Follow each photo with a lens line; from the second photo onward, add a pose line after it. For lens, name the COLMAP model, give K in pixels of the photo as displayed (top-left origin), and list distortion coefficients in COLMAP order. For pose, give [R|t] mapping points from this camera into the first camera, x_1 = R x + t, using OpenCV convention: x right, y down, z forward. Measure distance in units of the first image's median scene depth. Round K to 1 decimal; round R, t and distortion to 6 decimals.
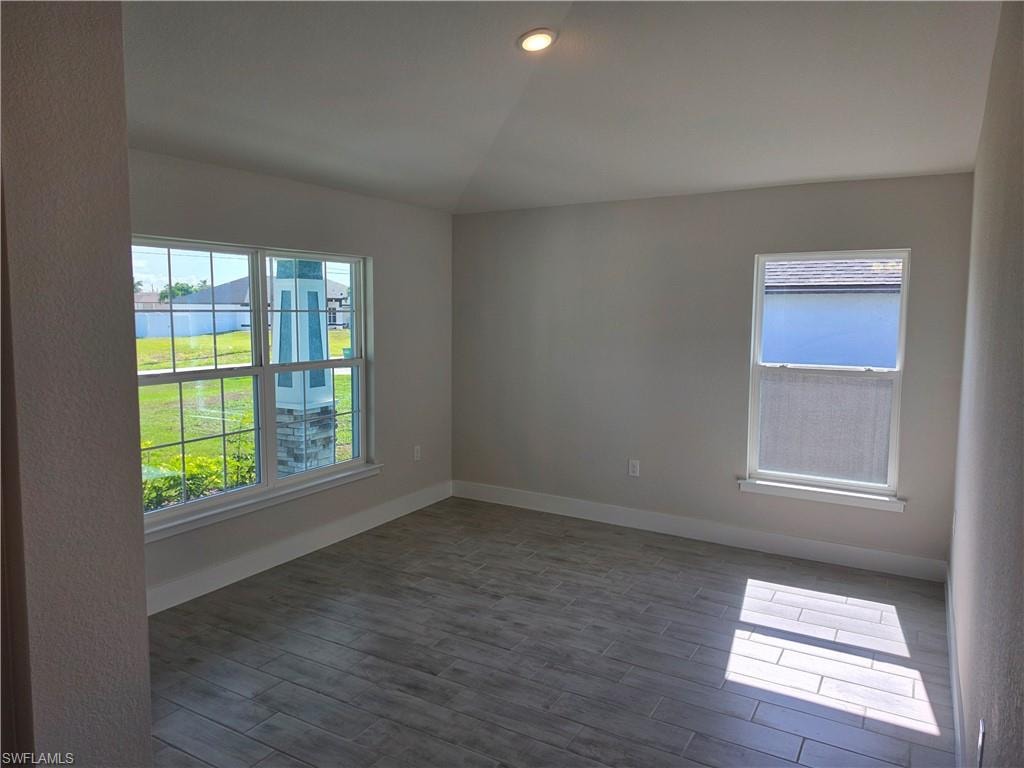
lens RADIAL K [[715.7, 0, 512.0], [0, 715.7, 384.0], [0, 0, 1]] dist [0.068893, -0.157033]
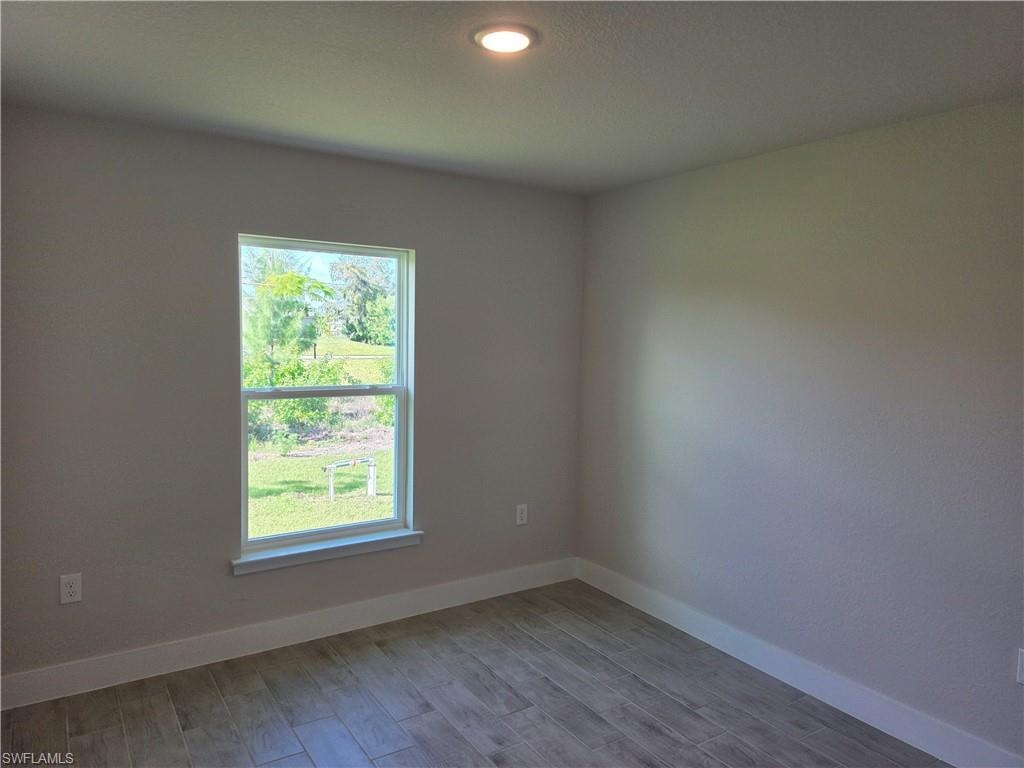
lens RADIAL K [[715.7, 0, 512.0], [0, 715.7, 384.0], [0, 0, 1]] dist [0.068893, -0.157033]
pose [[0.895676, 0.056618, -0.441088, 0.186688], [-0.065471, 0.997843, -0.004863, -0.036080], [0.439861, 0.033234, 0.897451, 0.331519]]
